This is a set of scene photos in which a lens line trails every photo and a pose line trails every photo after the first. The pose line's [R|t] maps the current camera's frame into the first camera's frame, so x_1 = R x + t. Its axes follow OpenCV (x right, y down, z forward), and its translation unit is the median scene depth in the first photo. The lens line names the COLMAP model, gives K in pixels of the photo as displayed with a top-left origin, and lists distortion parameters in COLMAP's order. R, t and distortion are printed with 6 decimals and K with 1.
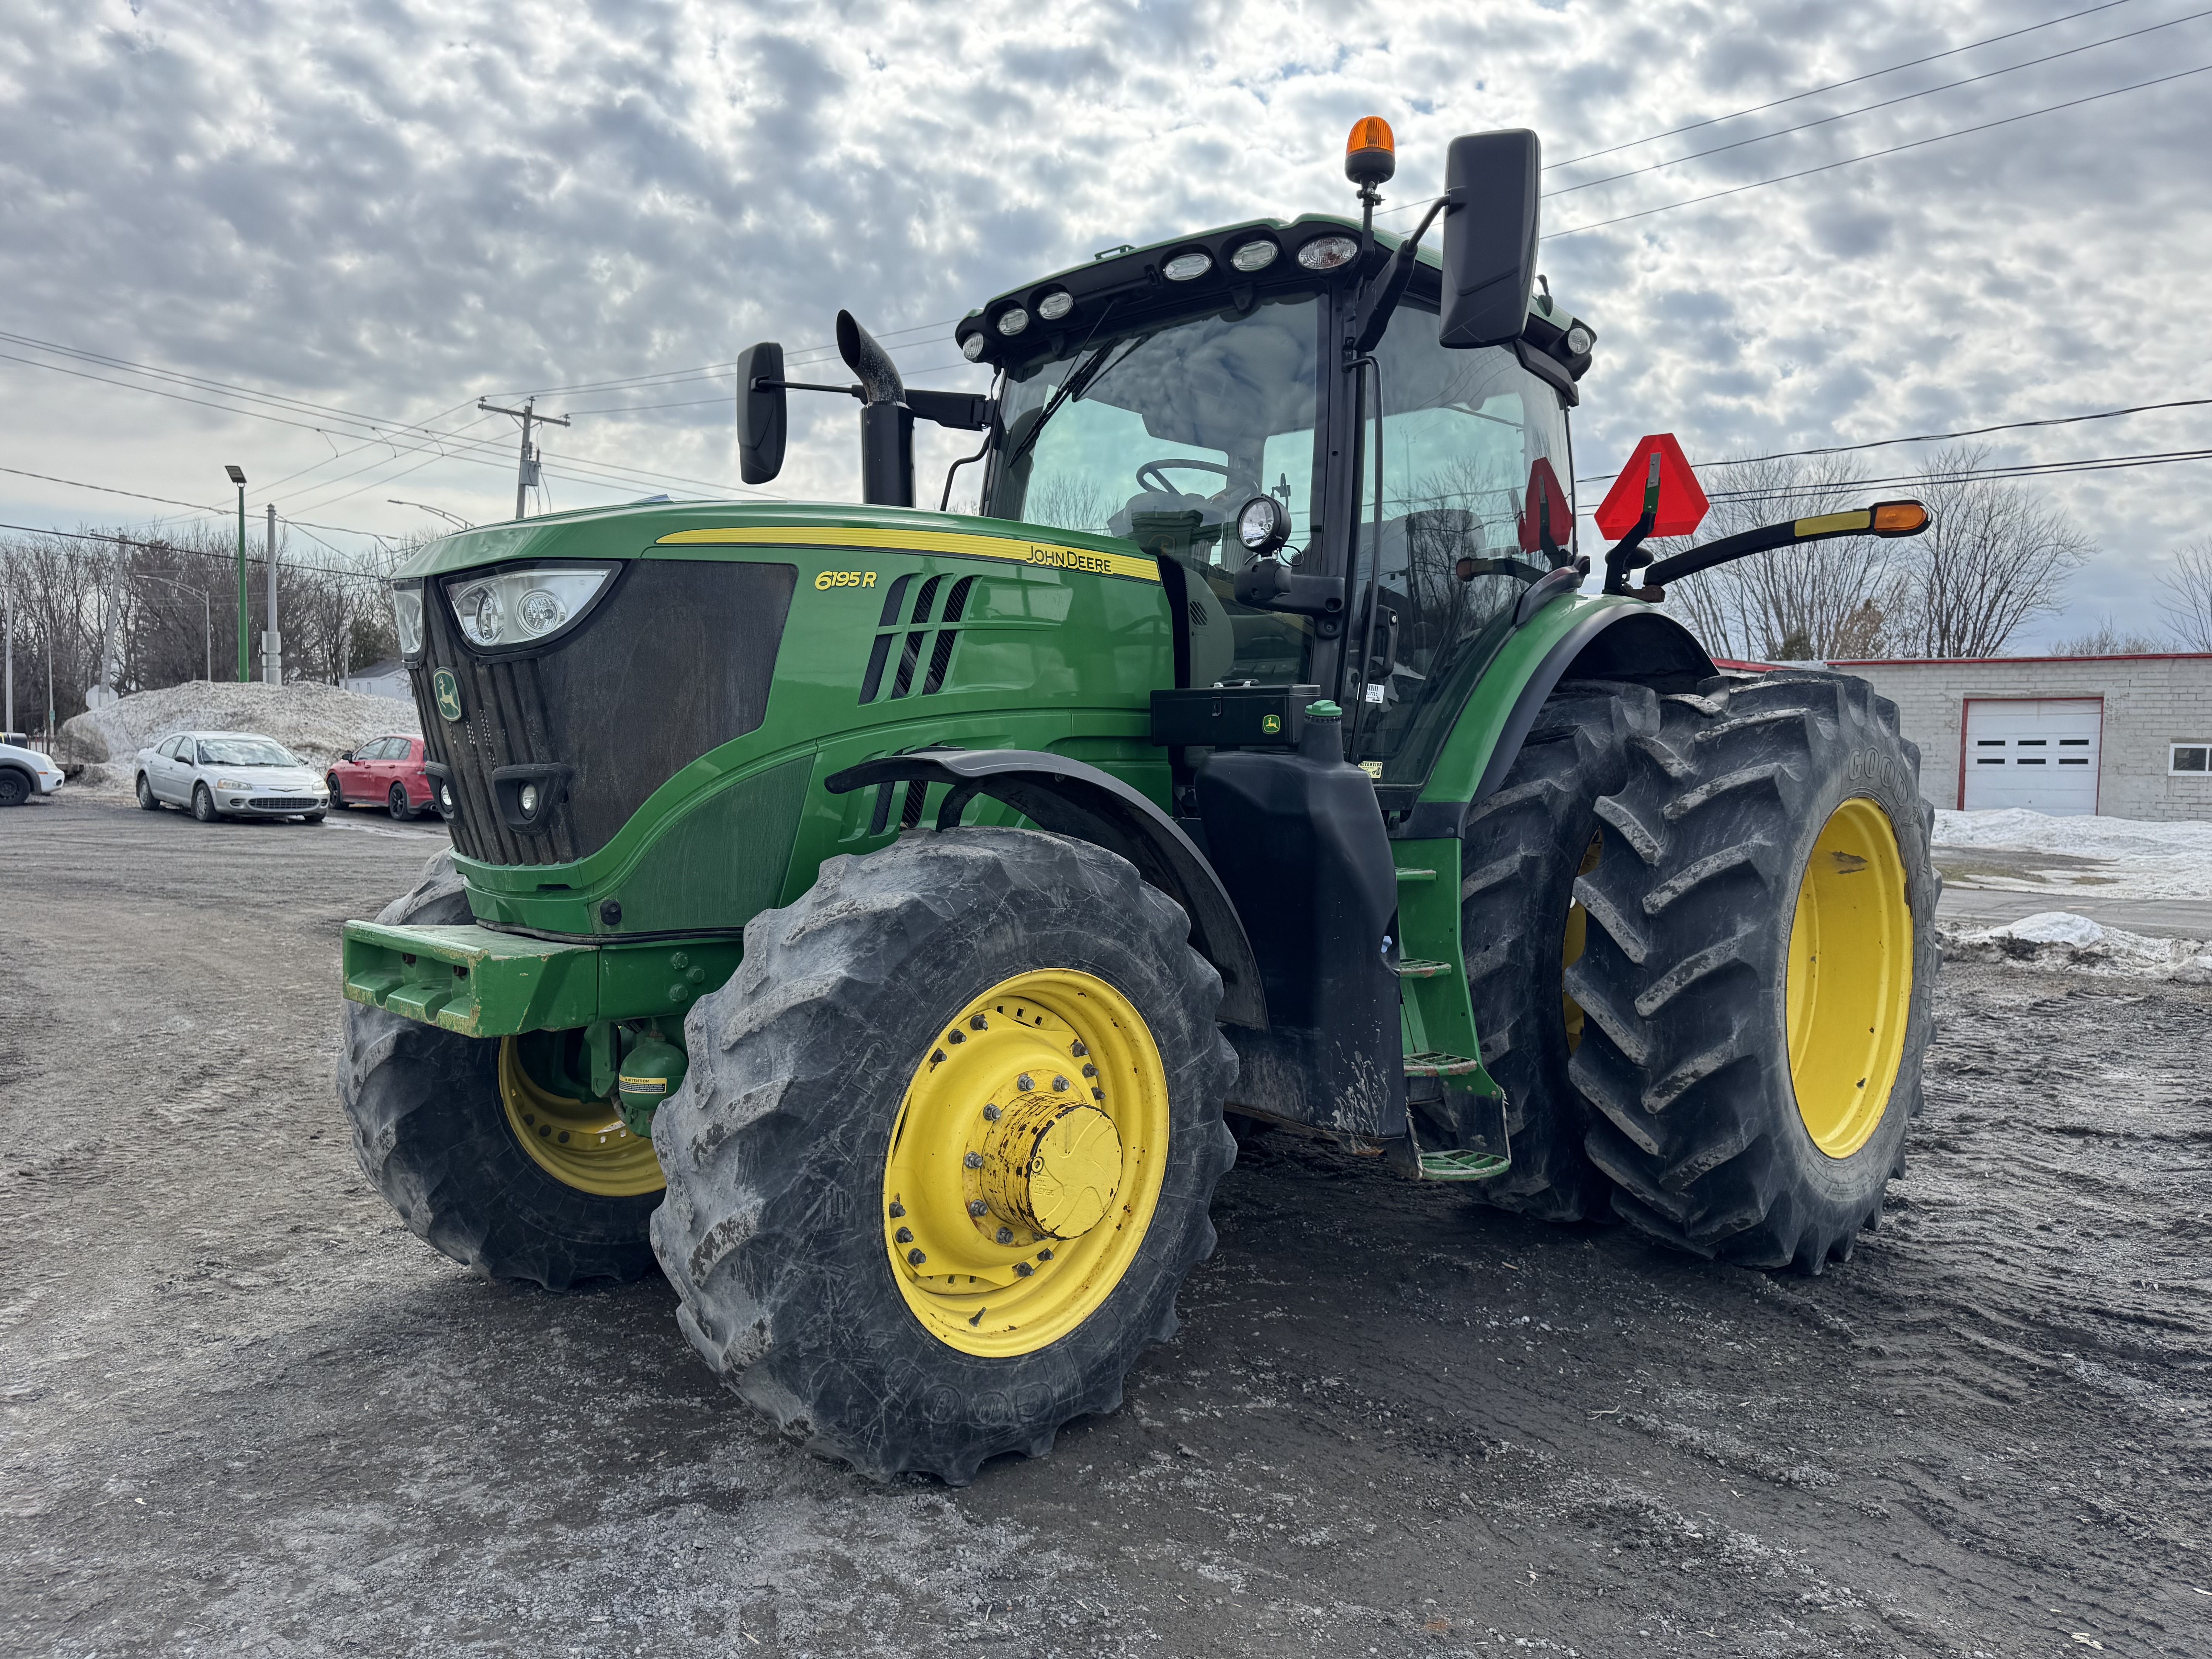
lens RADIAL K [[1567.6, 0, 1109.7], [0, 1567.6, 823.5], [0, 0, 1]] dist [0.041202, -0.049255]
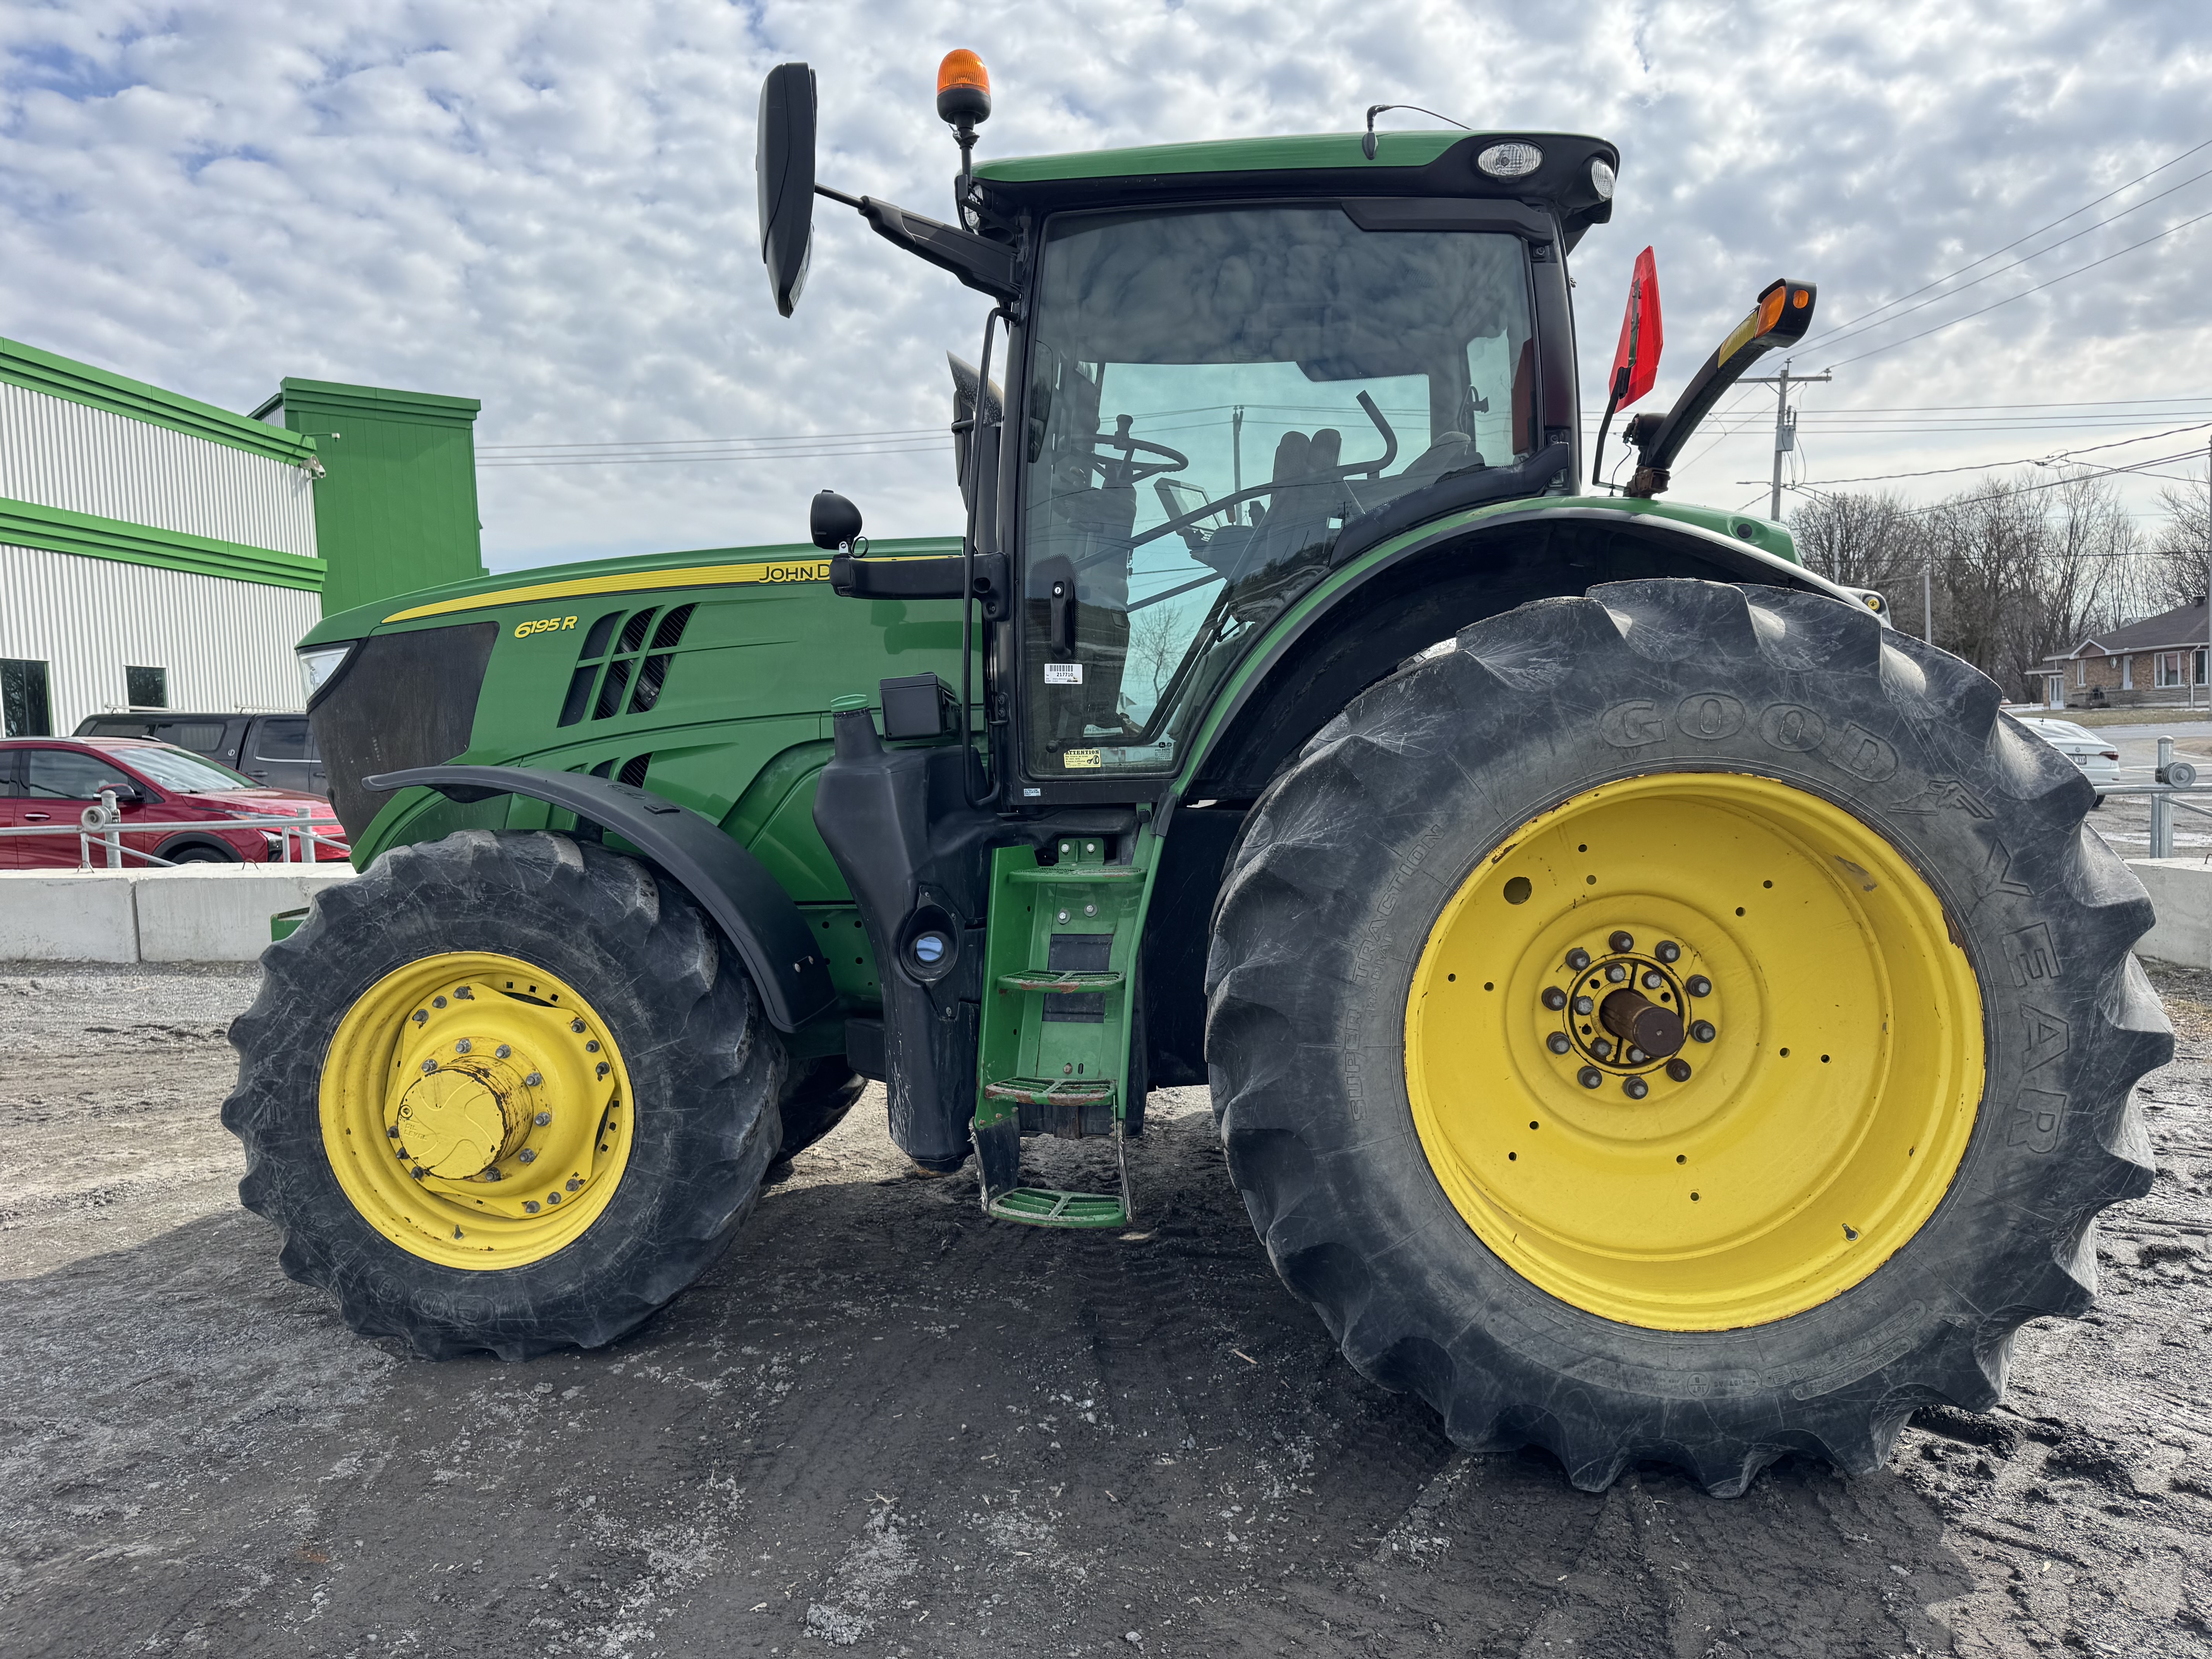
lens RADIAL K [[1567.6, 0, 1170.6], [0, 1567.6, 844.9], [0, 0, 1]] dist [0.041202, -0.049255]
pose [[0.644218, 0.009262, -0.764786, 1.023441], [0.015172, 0.999575, 0.024886, -0.007720], [0.764691, -0.027635, 0.643804, 0.542667]]
